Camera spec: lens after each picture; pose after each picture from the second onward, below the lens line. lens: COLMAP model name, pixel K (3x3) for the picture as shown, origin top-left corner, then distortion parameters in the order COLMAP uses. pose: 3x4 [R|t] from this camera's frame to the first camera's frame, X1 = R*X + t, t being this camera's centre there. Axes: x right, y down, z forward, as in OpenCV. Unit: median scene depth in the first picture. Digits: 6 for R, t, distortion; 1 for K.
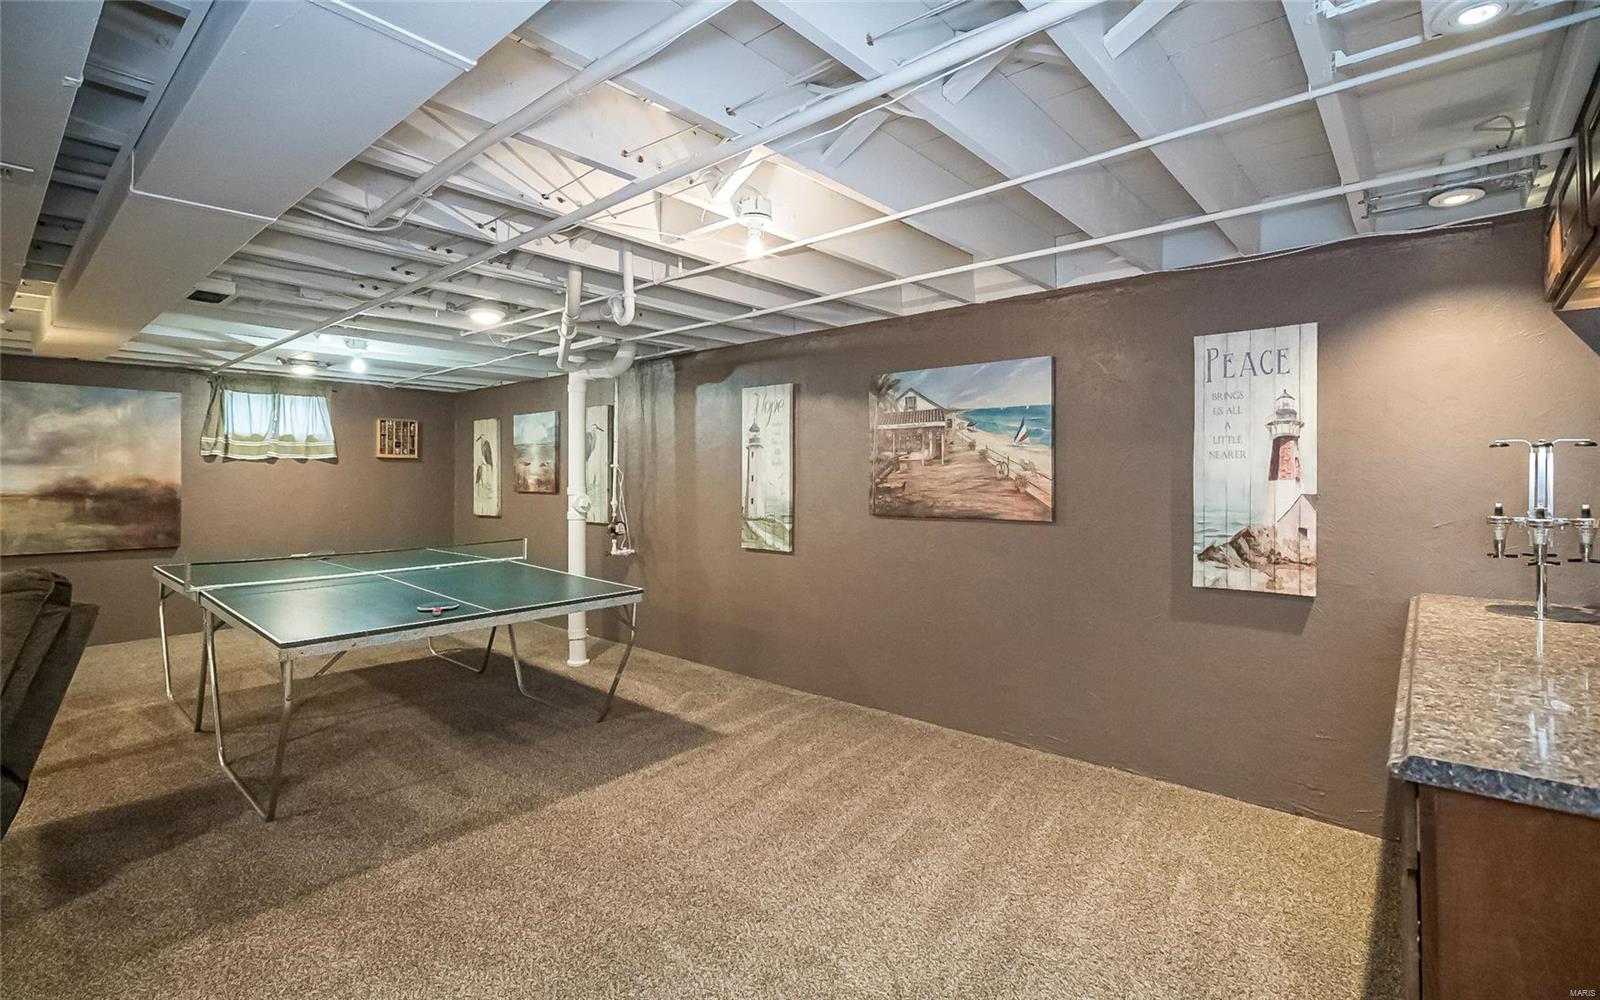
lens RADIAL K [[732.6, 0, 745.8], [0, 732.6, 466.5], [0, 0, 1]] dist [0.000183, -0.000069]
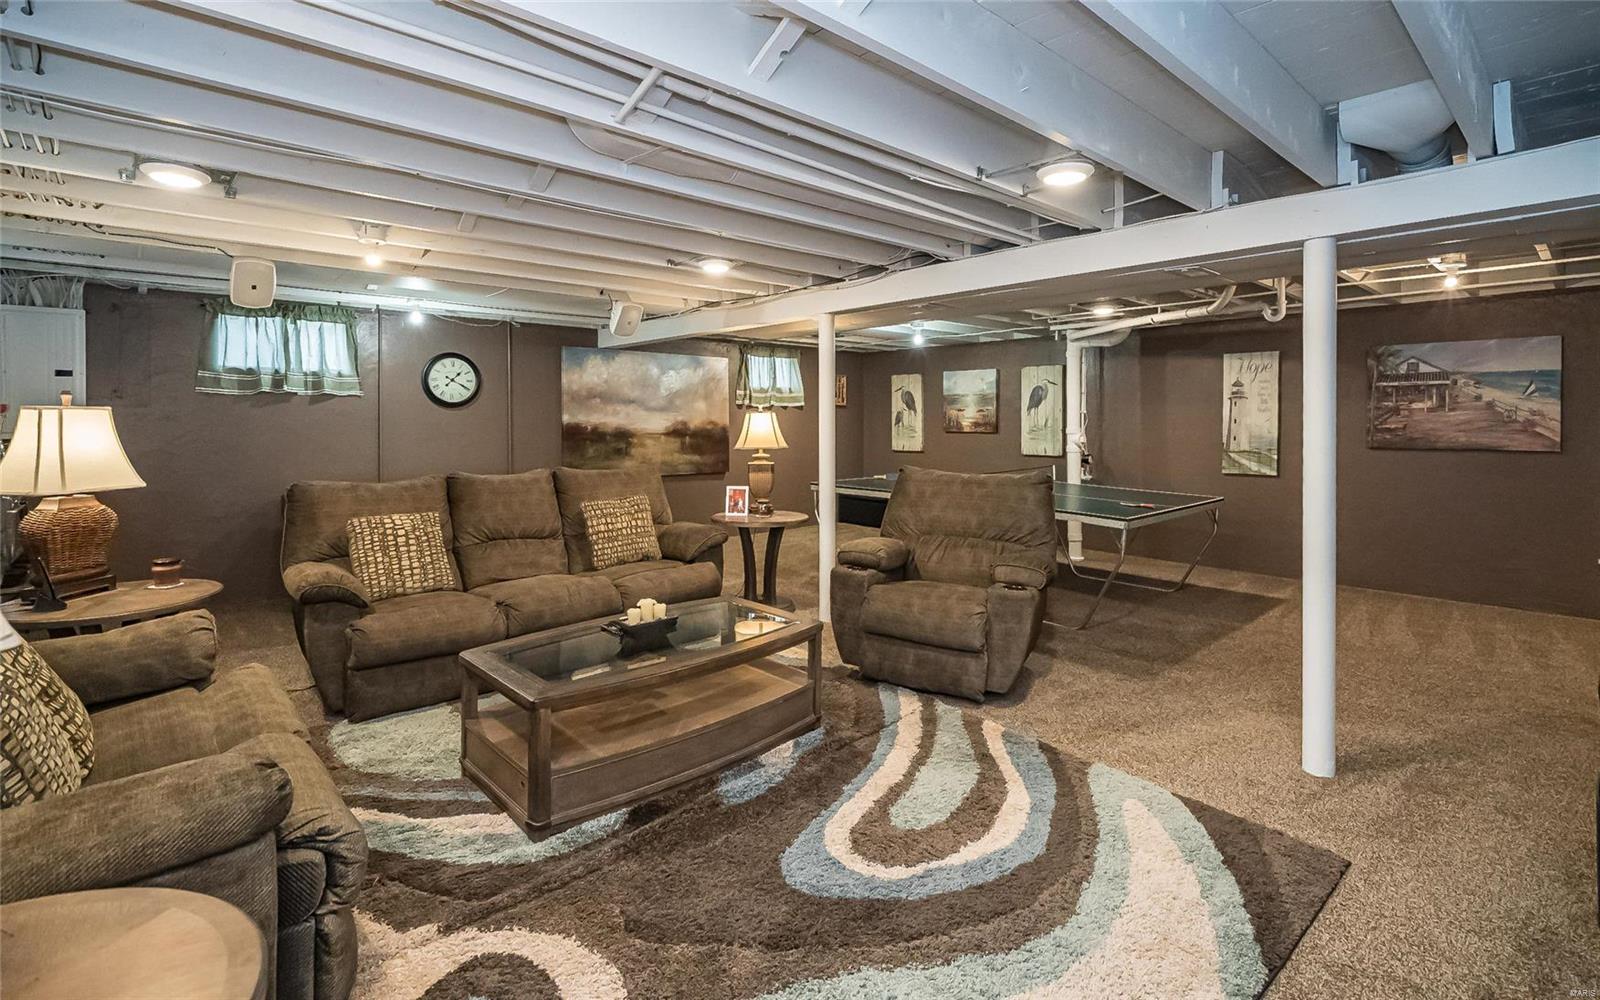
lens RADIAL K [[732.6, 0, 754.4], [0, 732.6, 421.4], [0, 0, 1]] dist [0.000183, -0.000069]
pose [[0.994041, -0.000197, -0.109009, -0.867276], [0.002064, 0.999853, 0.017010, -0.009992], [0.108990, -0.017133, 0.993895, -0.520598]]
